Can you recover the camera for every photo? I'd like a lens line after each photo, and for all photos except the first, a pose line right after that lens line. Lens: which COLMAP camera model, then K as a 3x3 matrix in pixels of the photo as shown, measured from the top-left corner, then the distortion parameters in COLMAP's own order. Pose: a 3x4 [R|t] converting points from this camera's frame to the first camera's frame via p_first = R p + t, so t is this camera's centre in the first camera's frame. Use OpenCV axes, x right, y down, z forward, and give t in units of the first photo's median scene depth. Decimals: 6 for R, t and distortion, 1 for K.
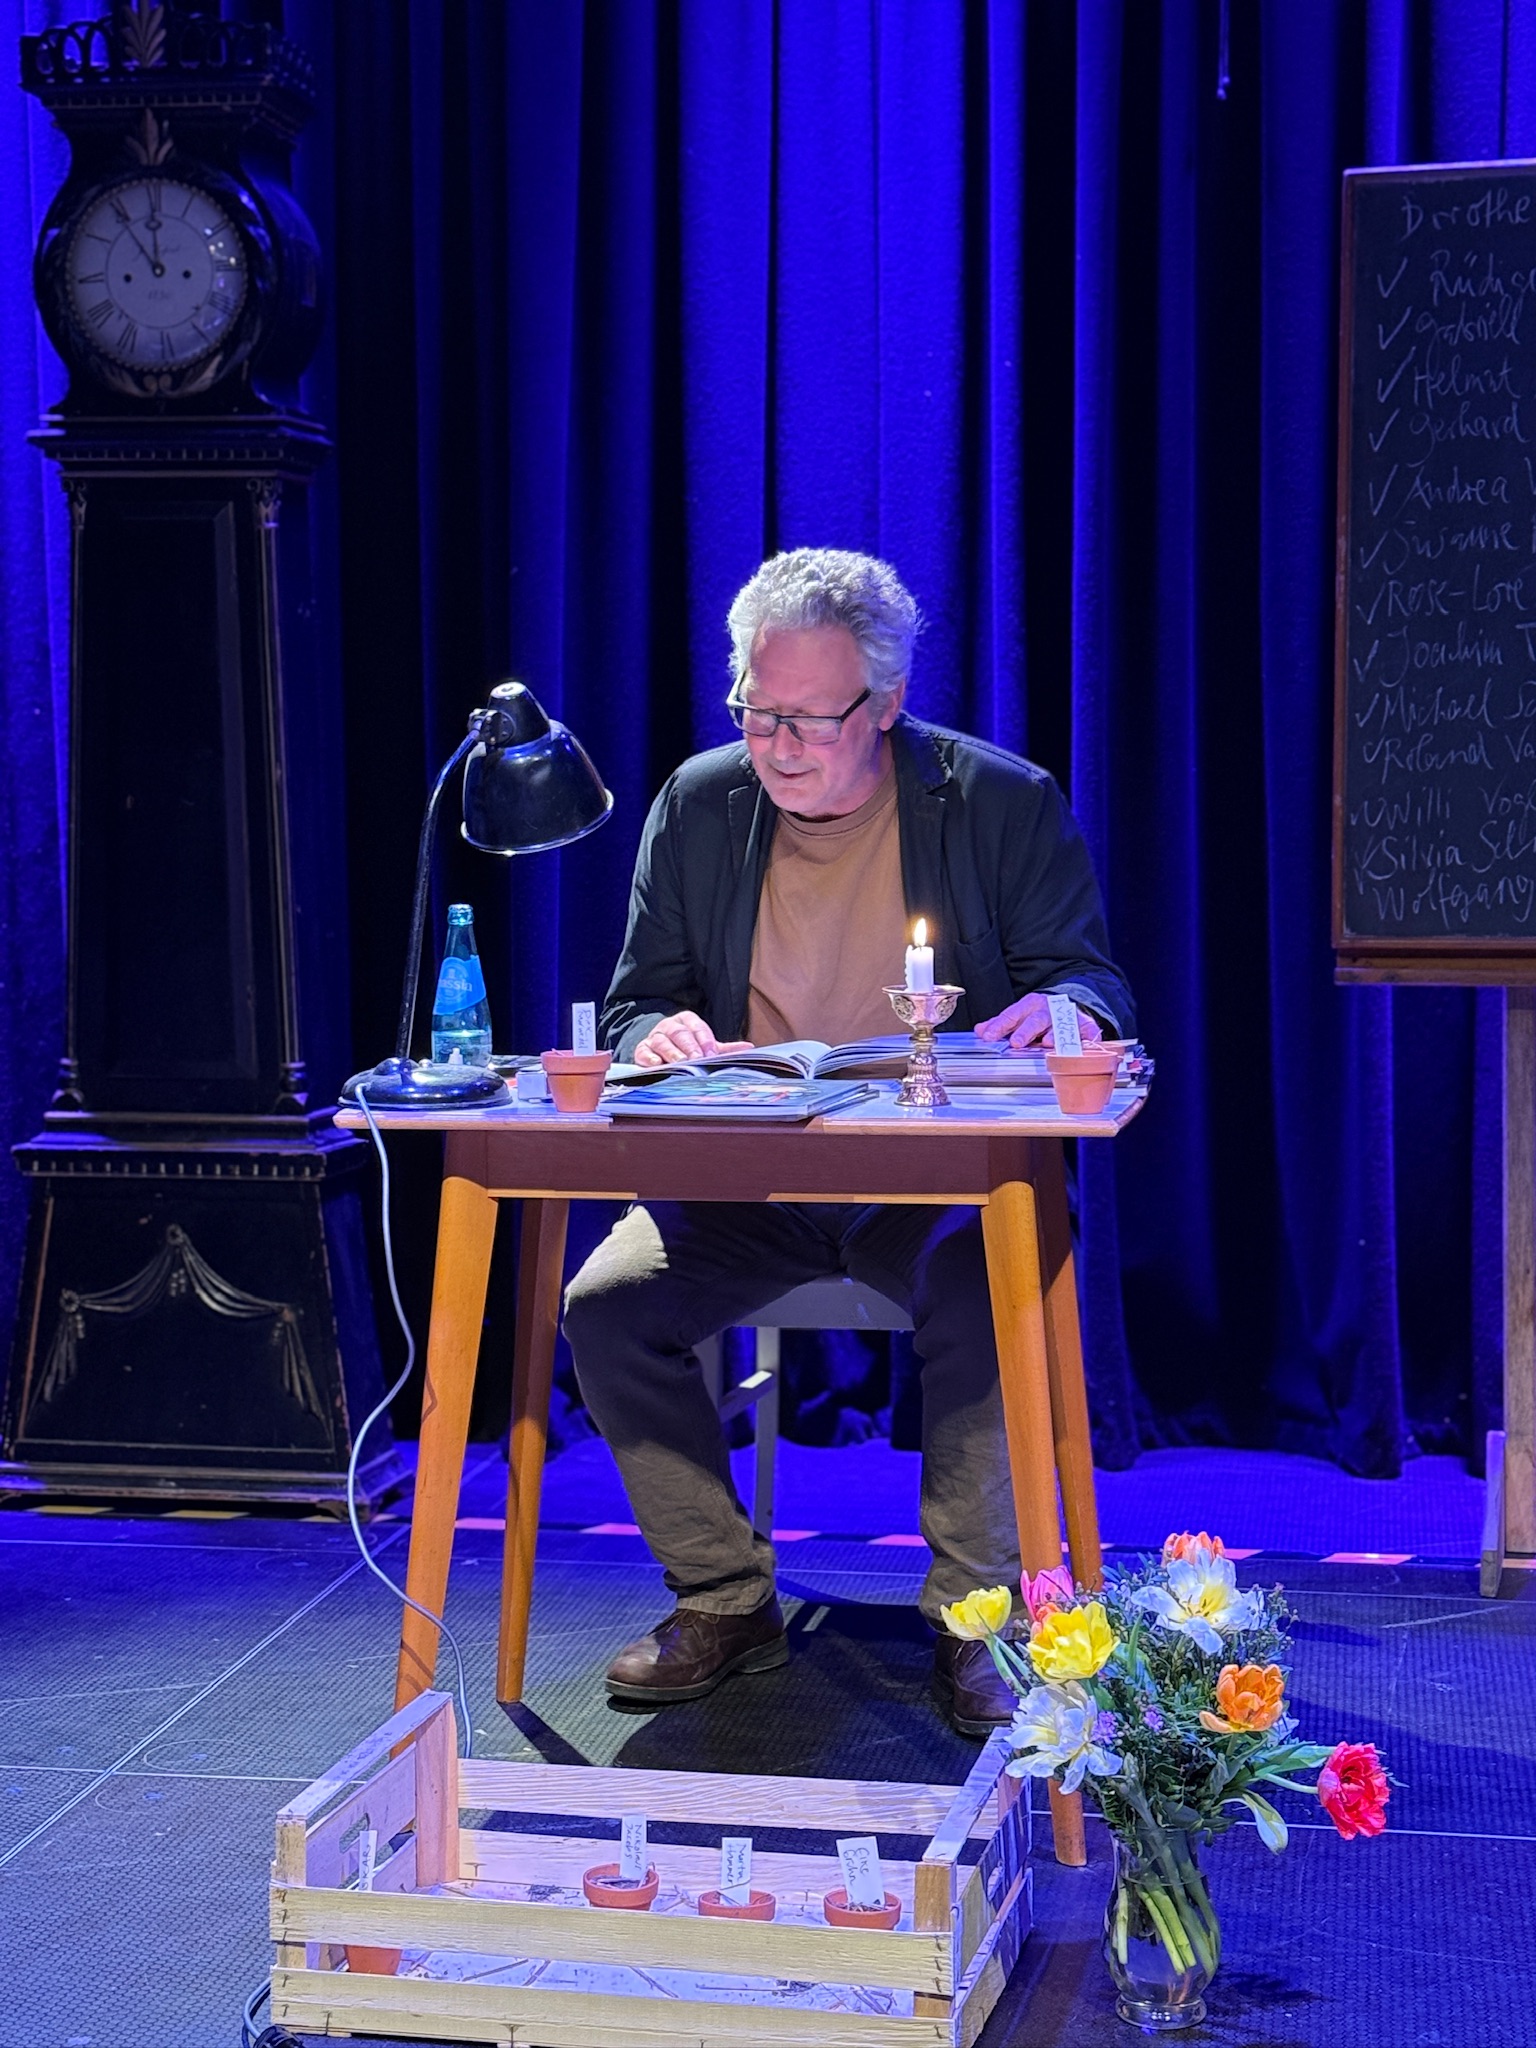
lens RADIAL K [[3636.2, 0, 768.0], [0, 3636.2, 1024.0], [0, 0, 1]] dist [0.127824, -0.031026]
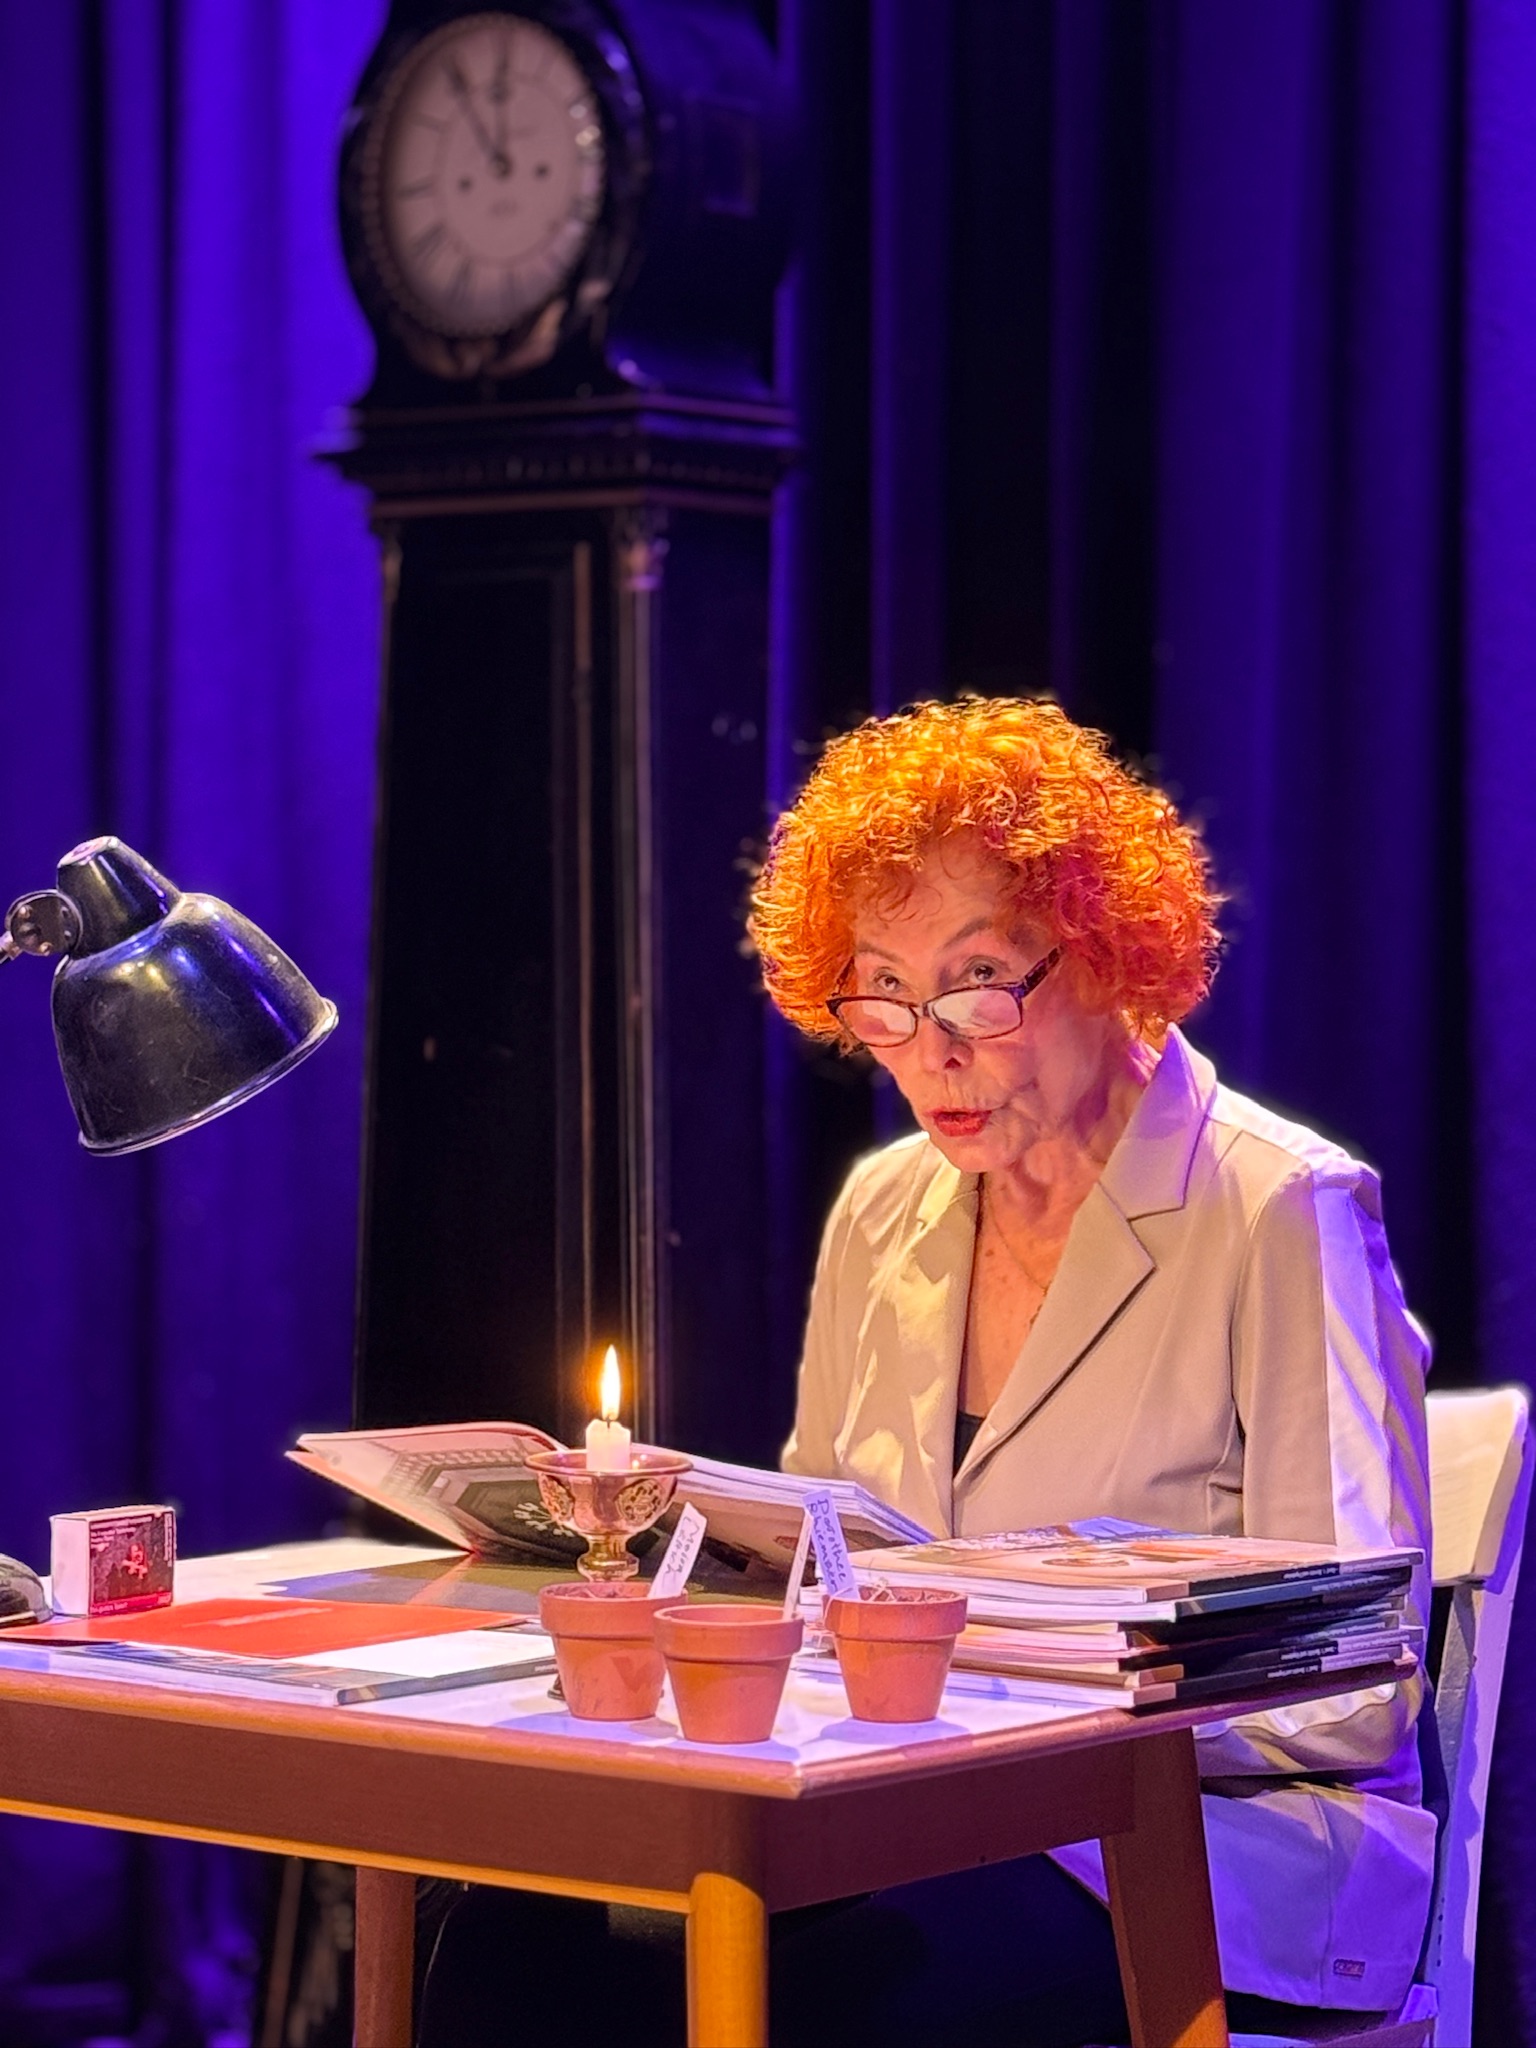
lens RADIAL K [[5354.6, 0, 768.0], [0, 5354.6, 1024.0], [0, 0, 1]] dist [0.077018, 0.649214]
pose [[0.880512, 0.016377, -0.473741, 0.305289], [-0.045413, 0.997720, -0.049915, -0.024976], [0.471844, 0.065465, 0.879249, 0.269868]]
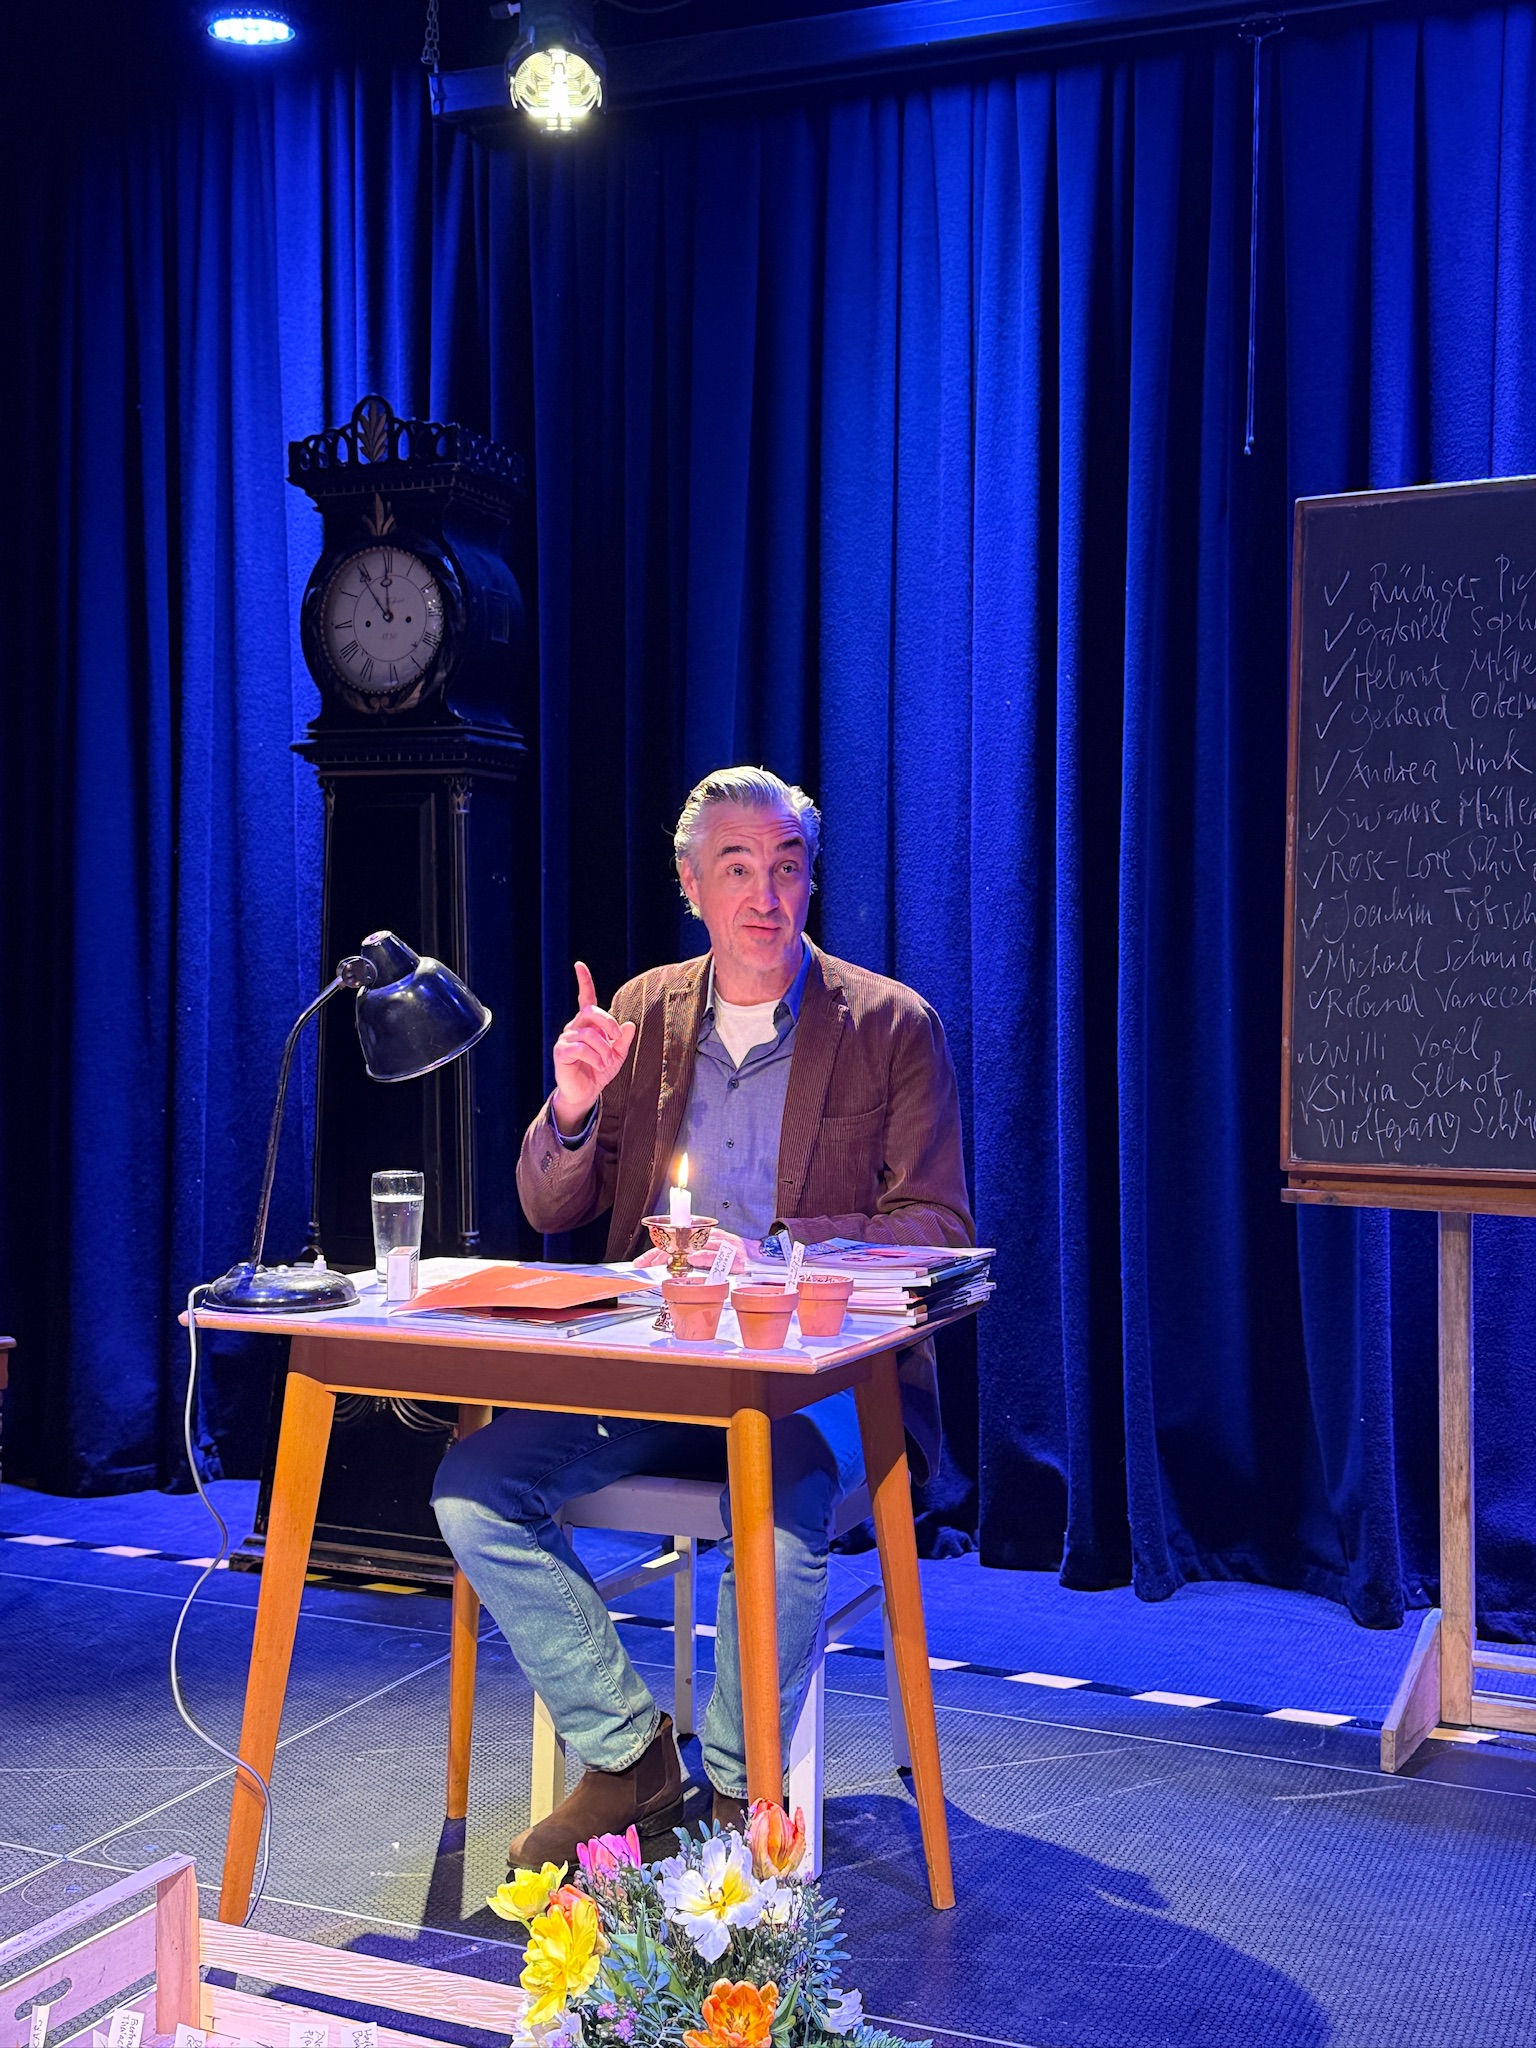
lens RADIAL K [[2333.6, 0, 768.0], [0, 2333.6, 1024.0], [0, 0, 1]] dist [0.191217, -0.426656]
pose [[0.969603, 0.015969, -0.244160, 0.178570], [-0.028801, 0.998380, -0.049076, -0.025822], [0.242981, 0.054616, 0.968492, 0.244557]]
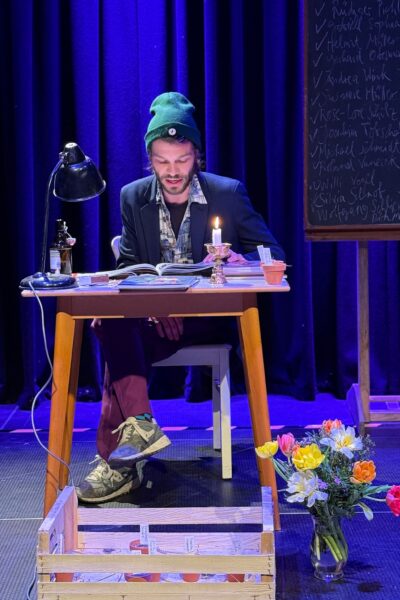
lens RADIAL K [[1190.7, 0, 200.0], [0, 1190.7, 300.0], [0, 0, 1]] dist [0.120865, 0.099236]
pose [[0.983570, -0.030812, 0.177876, -0.112219], [0.024962, 0.999074, 0.035036, 0.001006], [-0.178791, -0.030021, 0.983429, 0.026700]]
